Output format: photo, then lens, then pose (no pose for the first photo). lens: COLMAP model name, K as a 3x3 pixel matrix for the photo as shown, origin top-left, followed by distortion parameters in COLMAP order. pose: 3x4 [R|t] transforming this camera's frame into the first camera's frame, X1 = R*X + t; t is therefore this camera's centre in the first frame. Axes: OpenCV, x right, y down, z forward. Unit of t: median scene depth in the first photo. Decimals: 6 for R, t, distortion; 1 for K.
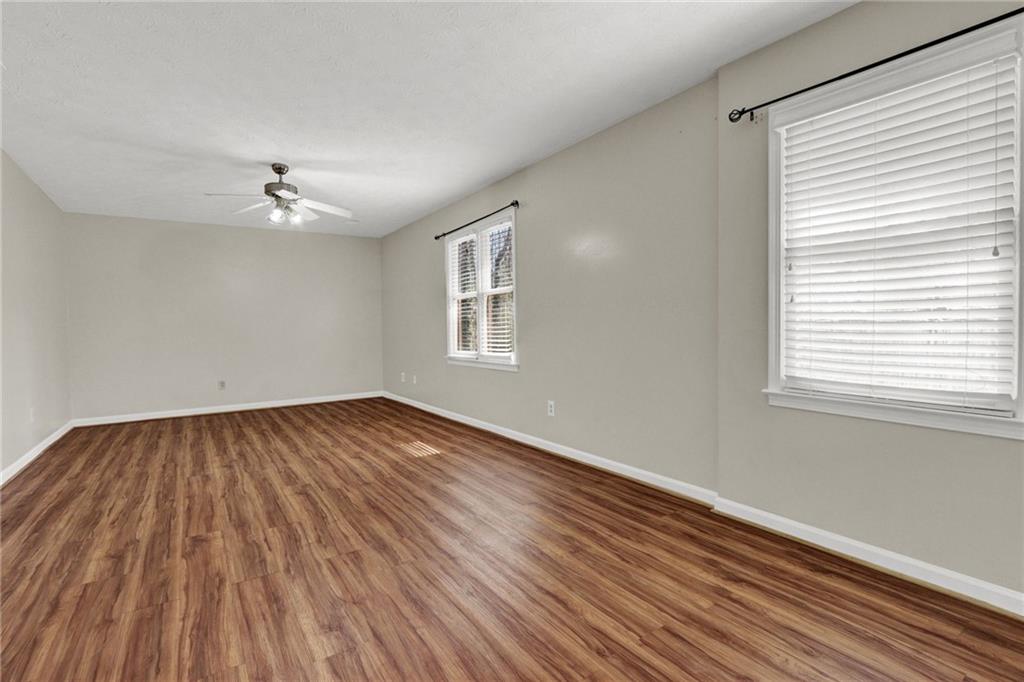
lens RADIAL K [[478.3, 0, 506.4], [0, 478.3, 336.3], [0, 0, 1]] dist [-0.016504, 0.002984]
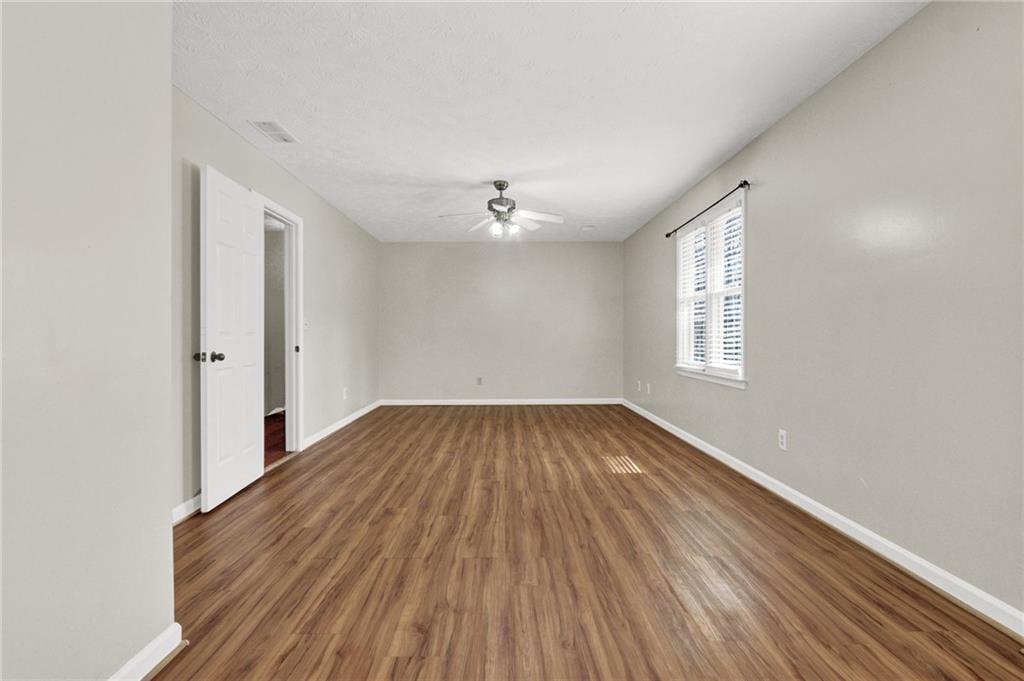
lens RADIAL K [[478.3, 0, 505.1], [0, 478.3, 334.8], [0, 0, 1]] dist [-0.016504, 0.002984]
pose [[0.834553, 0.015763, -0.550702, 0.147872], [-0.024110, 0.999678, -0.007922, -0.002818], [0.550400, 0.019889, 0.834664, 0.110140]]
